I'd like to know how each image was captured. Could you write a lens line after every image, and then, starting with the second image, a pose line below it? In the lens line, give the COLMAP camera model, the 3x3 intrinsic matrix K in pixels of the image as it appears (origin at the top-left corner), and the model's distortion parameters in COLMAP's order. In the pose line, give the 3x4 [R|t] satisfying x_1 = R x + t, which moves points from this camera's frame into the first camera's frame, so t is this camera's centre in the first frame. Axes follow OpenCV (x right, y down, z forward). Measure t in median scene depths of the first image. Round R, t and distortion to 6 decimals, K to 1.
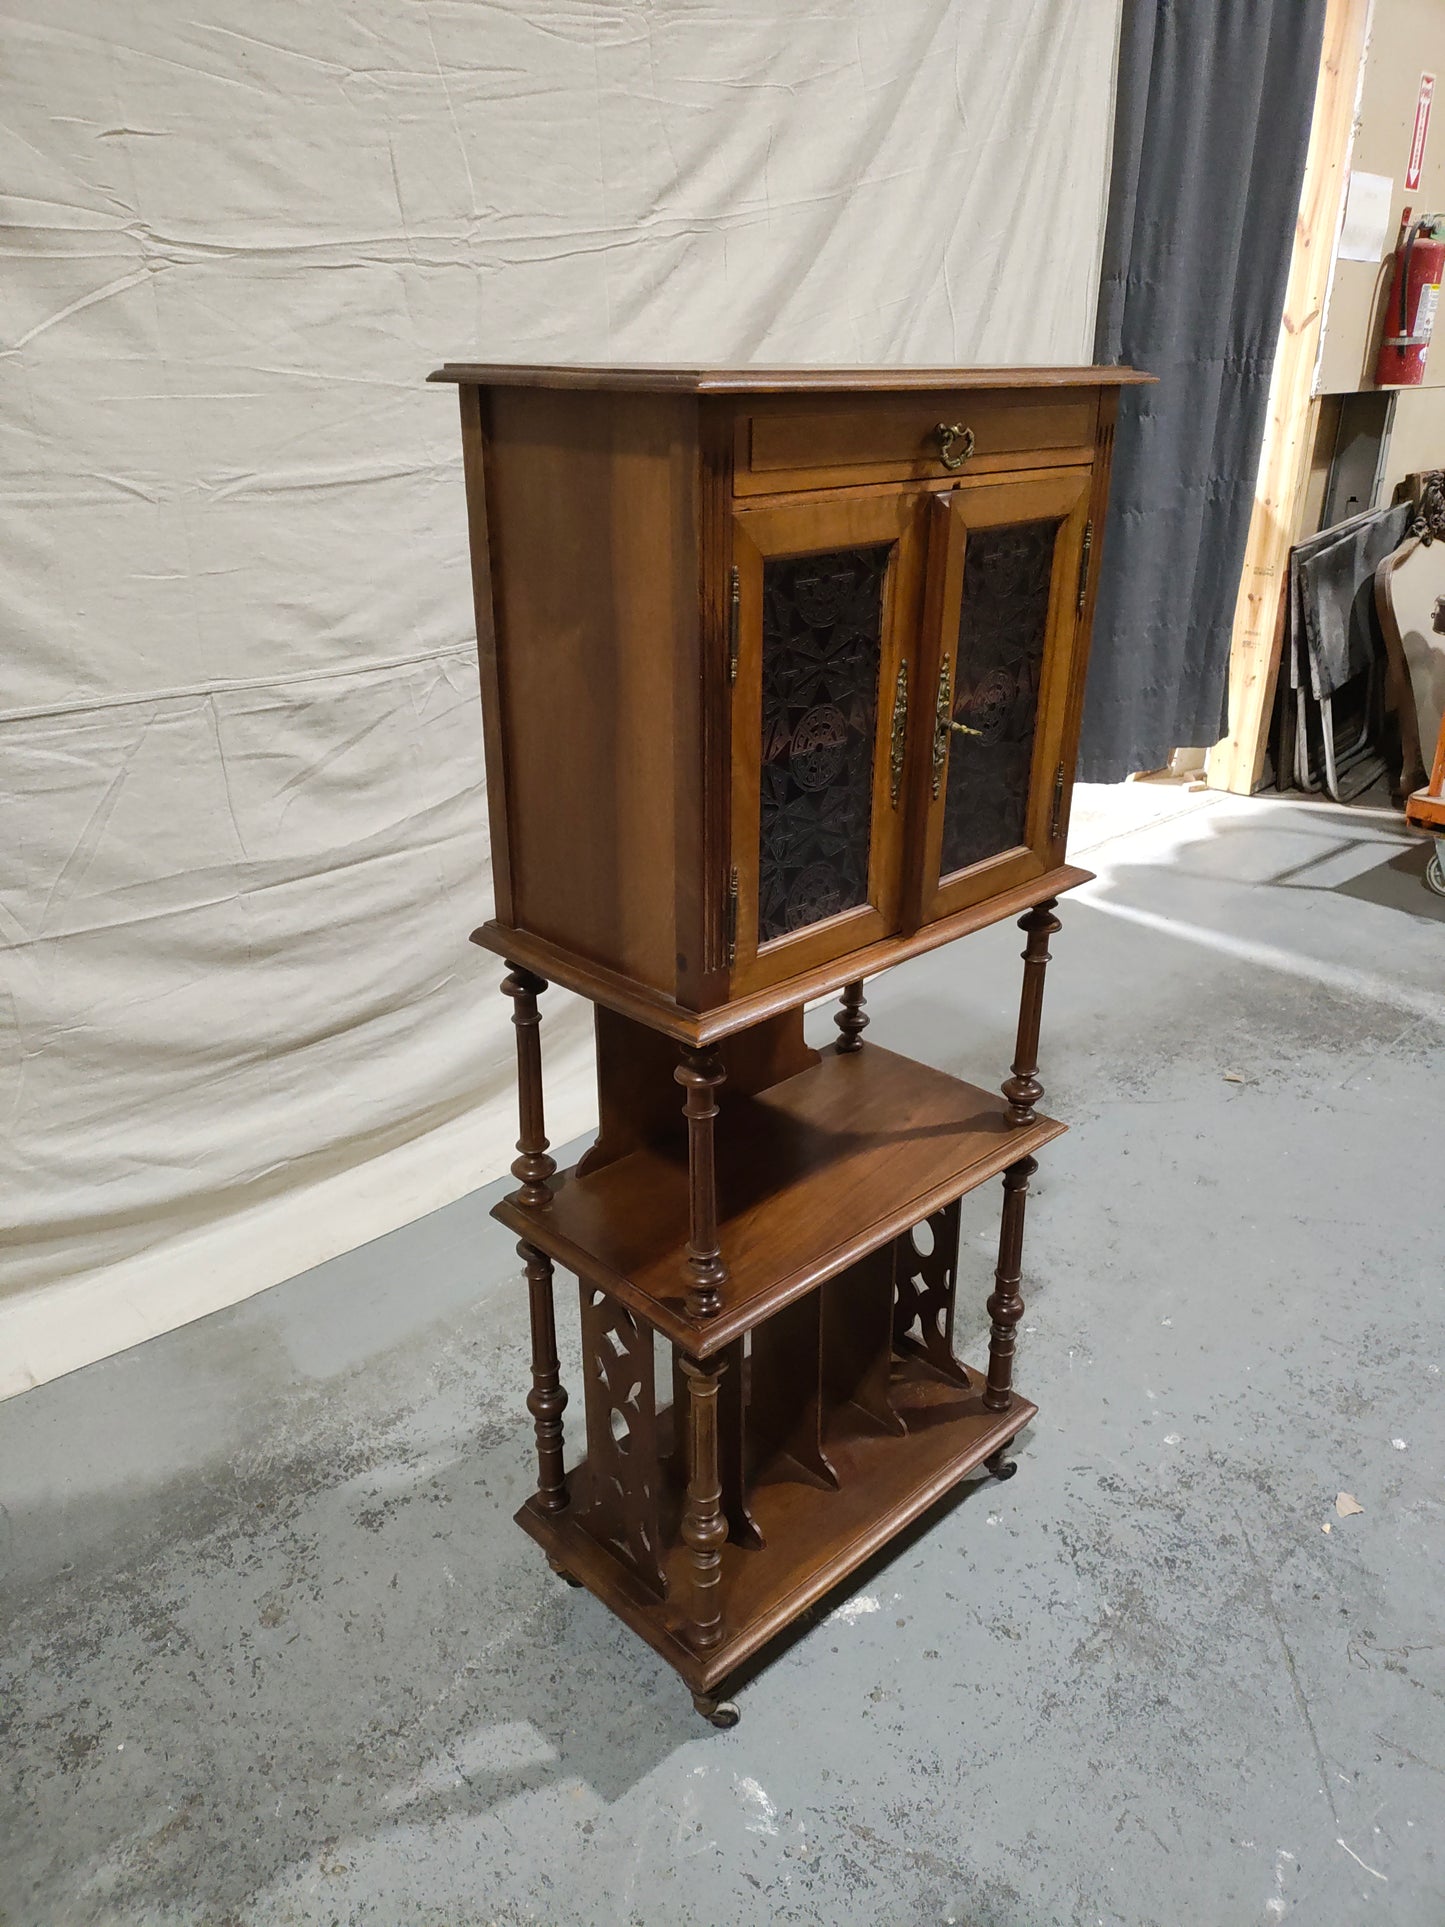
lens RADIAL K [[1418.4, 0, 730.6], [0, 1418.4, 959.1], [0, 0, 1]] dist [0.039562, -0.045074]
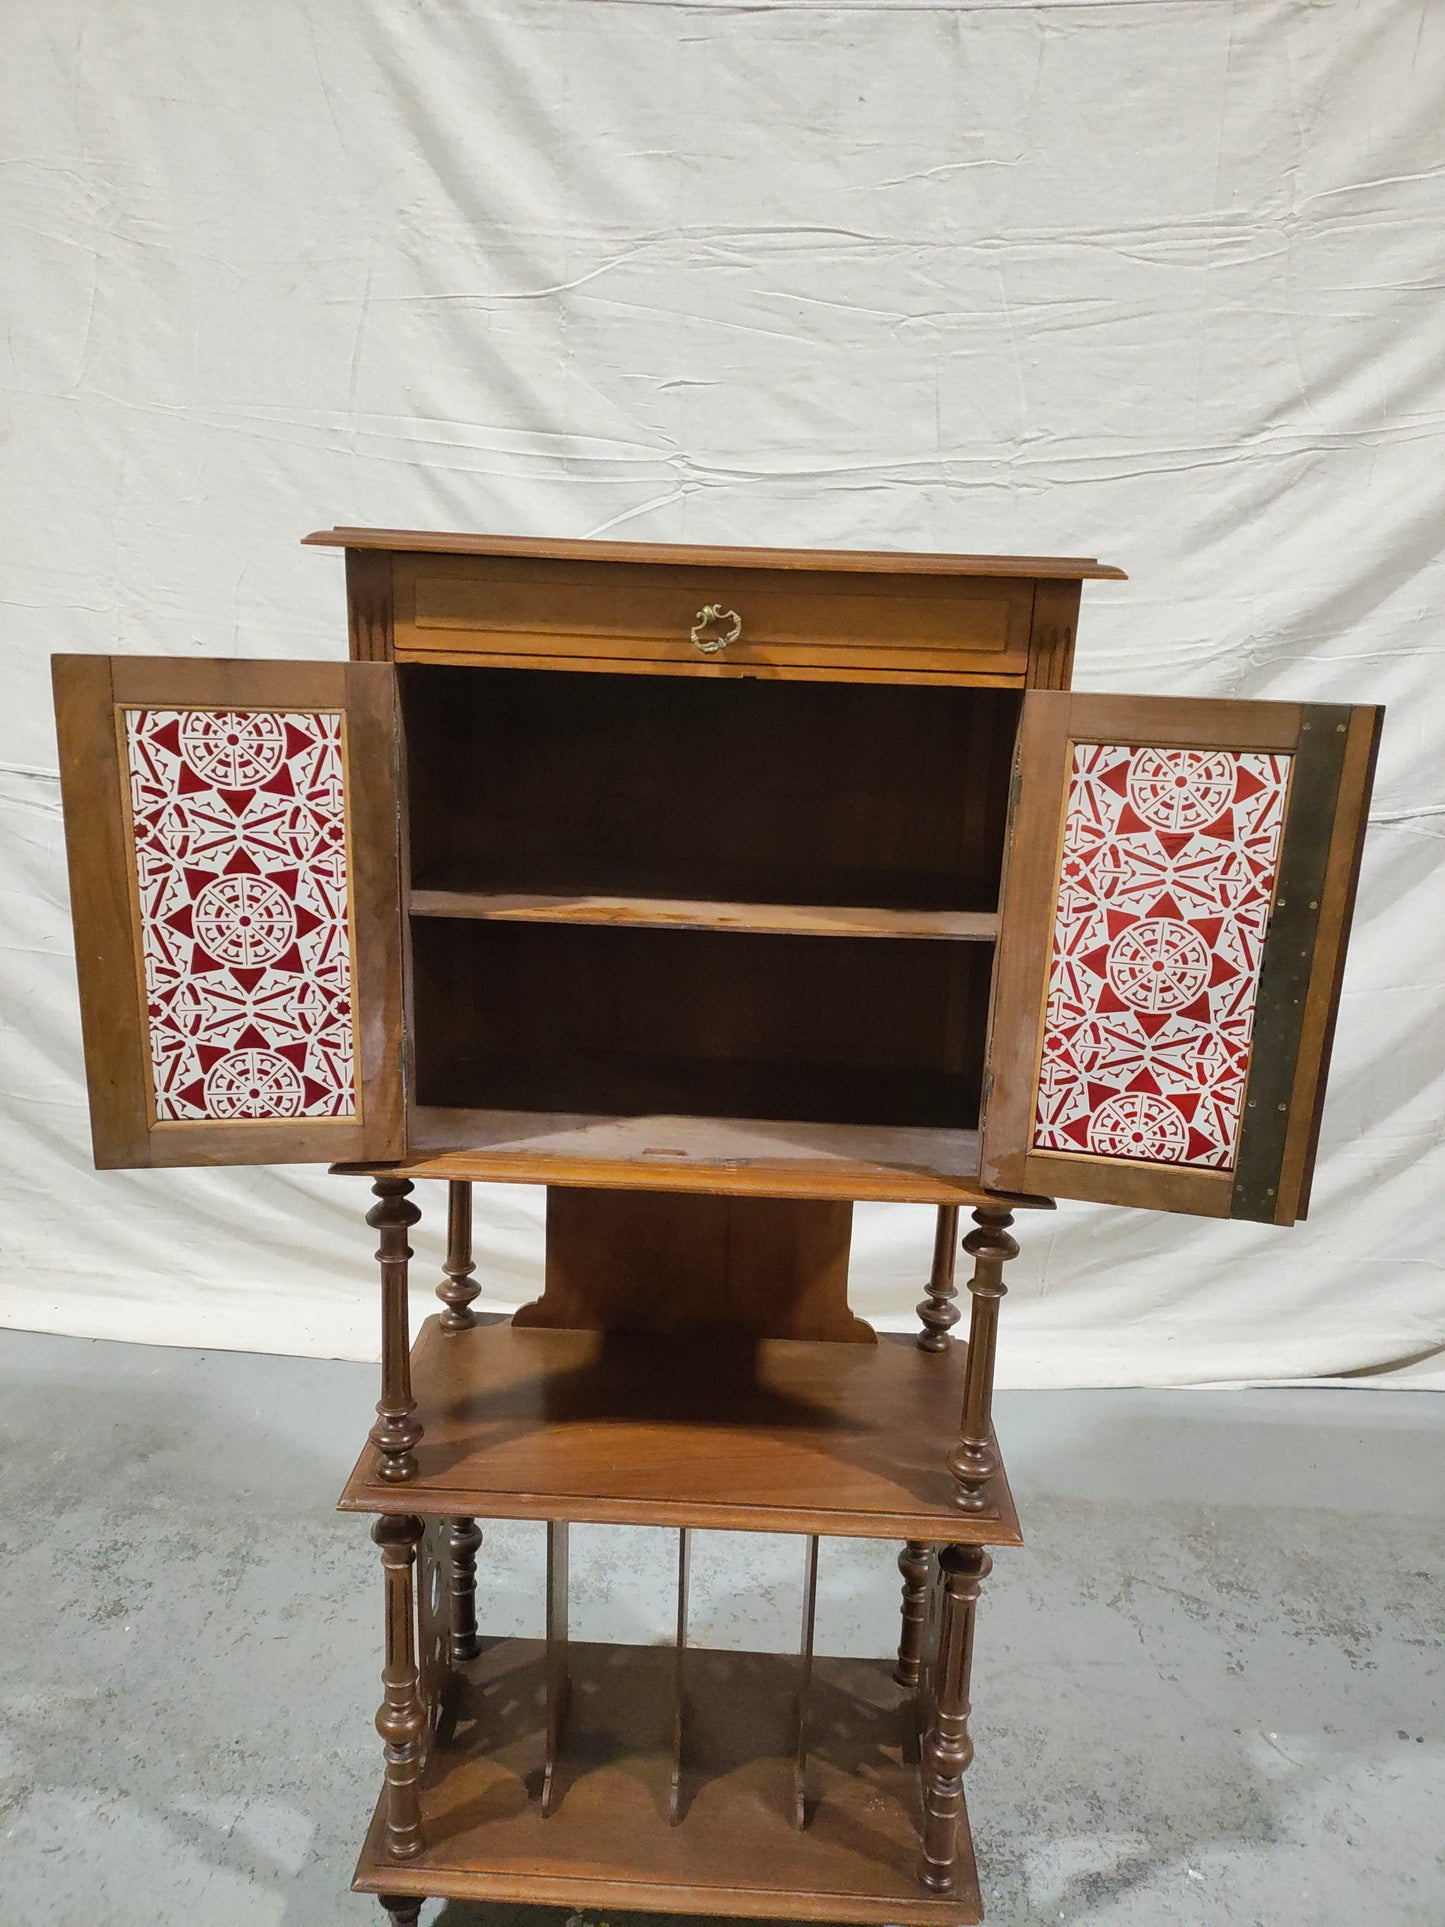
lens RADIAL K [[1418.4, 0, 725.6], [0, 1418.4, 953.8], [0, 0, 1]] dist [0.039562, -0.045074]
pose [[0.691027, 0.205247, -0.693076, 0.530420], [-0.315858, 0.948193, -0.034127, -0.088166], [0.650166, 0.242496, 0.720056, 0.266508]]
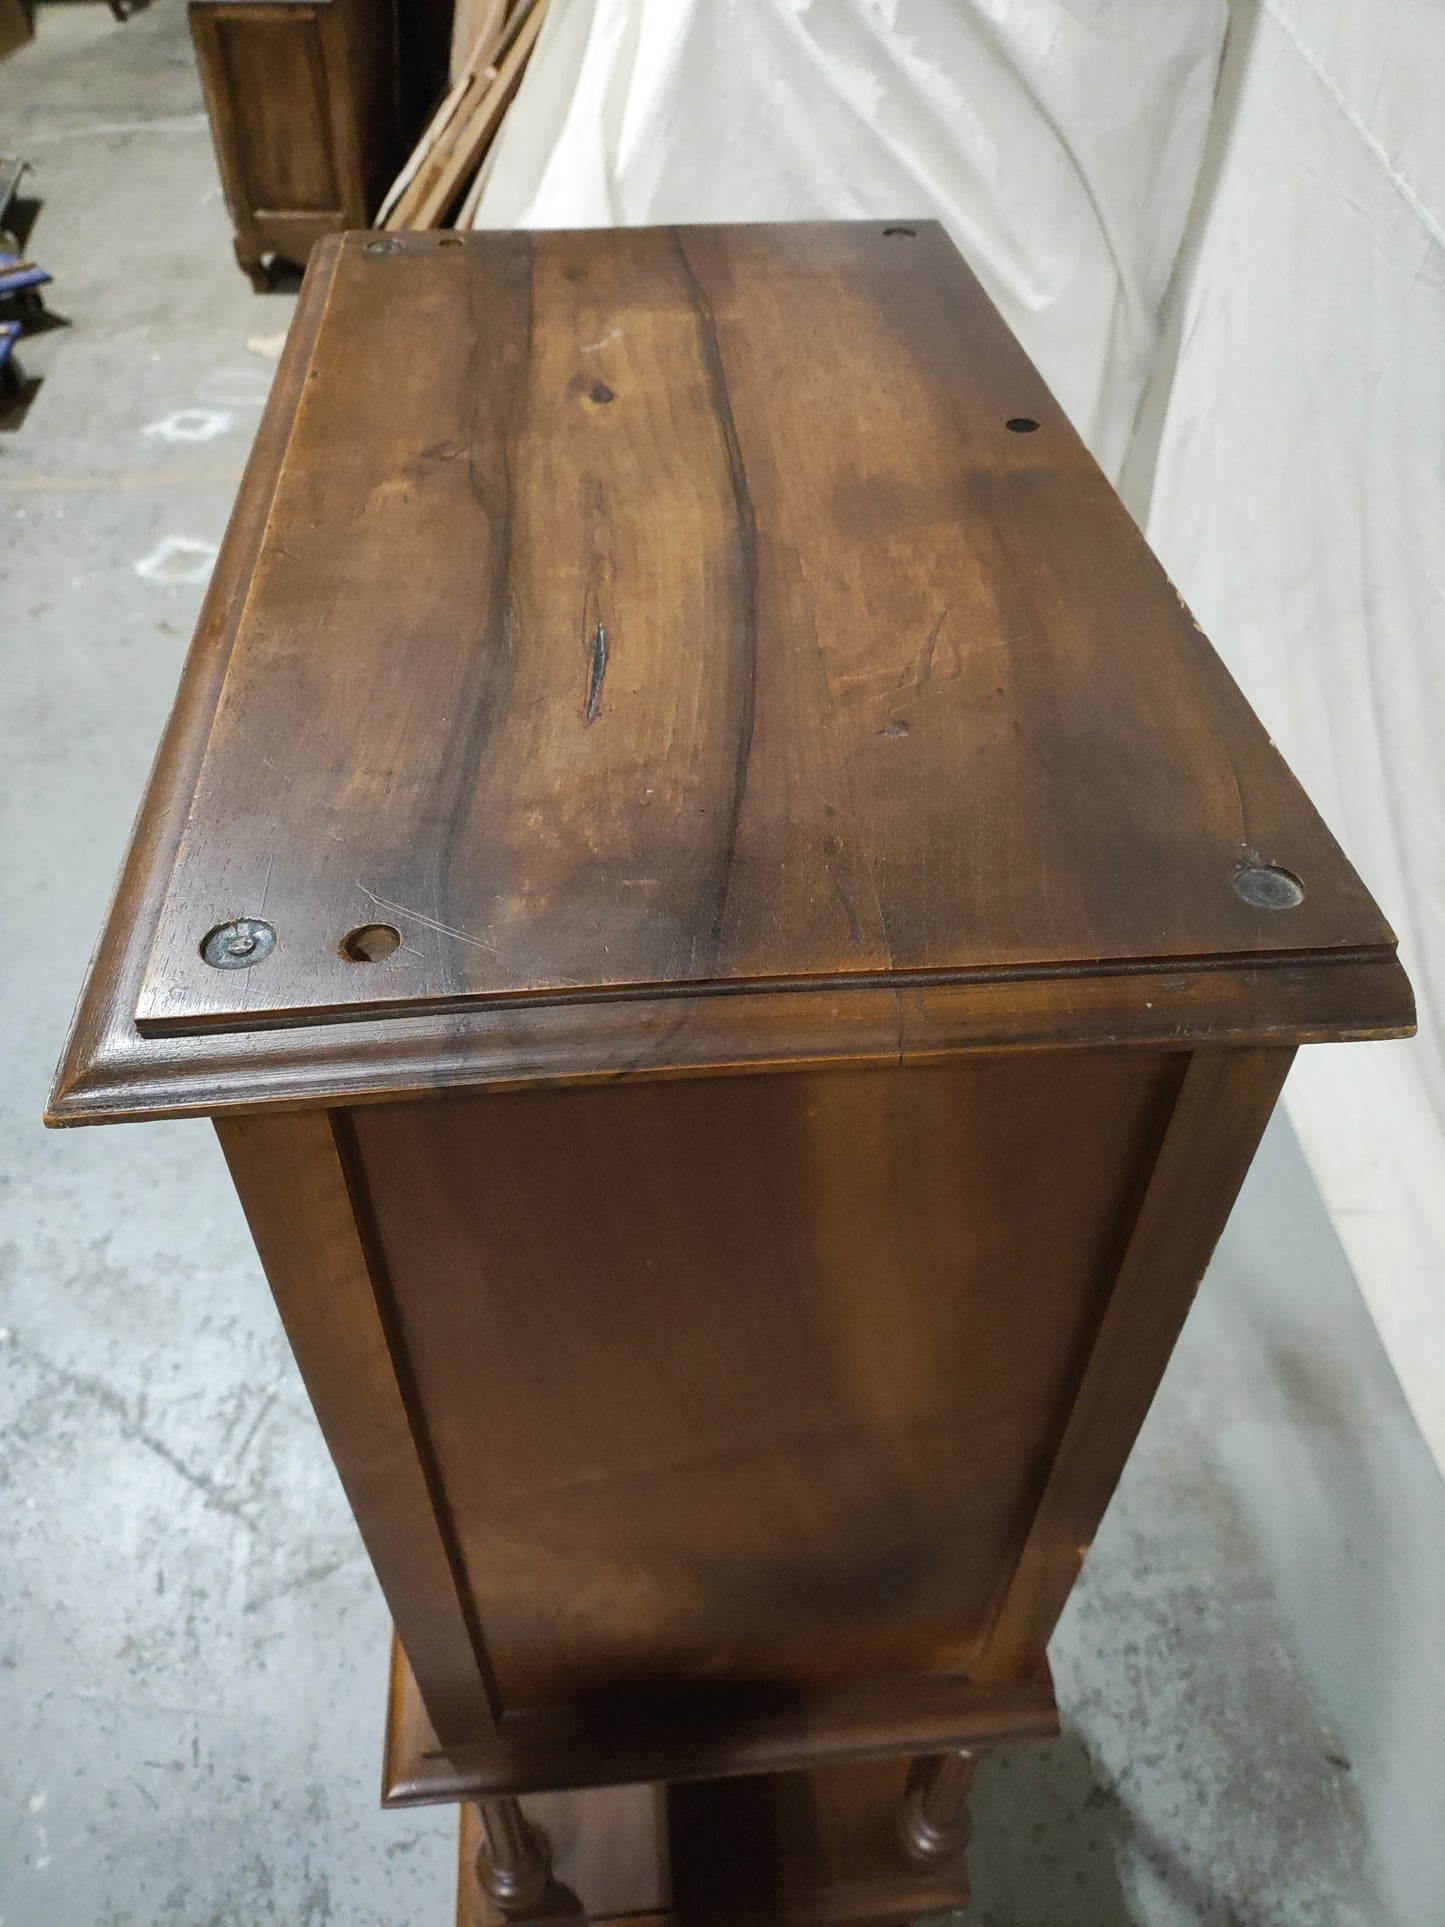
lens RADIAL K [[1418.4, 0, 723.2], [0, 1418.4, 982.1], [0, 0, 1]] dist [0.039562, -0.045074]
pose [[-0.628295, 0.531386, -0.568220, 0.256447], [-0.322854, 0.486428, 0.811883, -0.469964], [0.707821, 0.693554, -0.134061, 0.809025]]
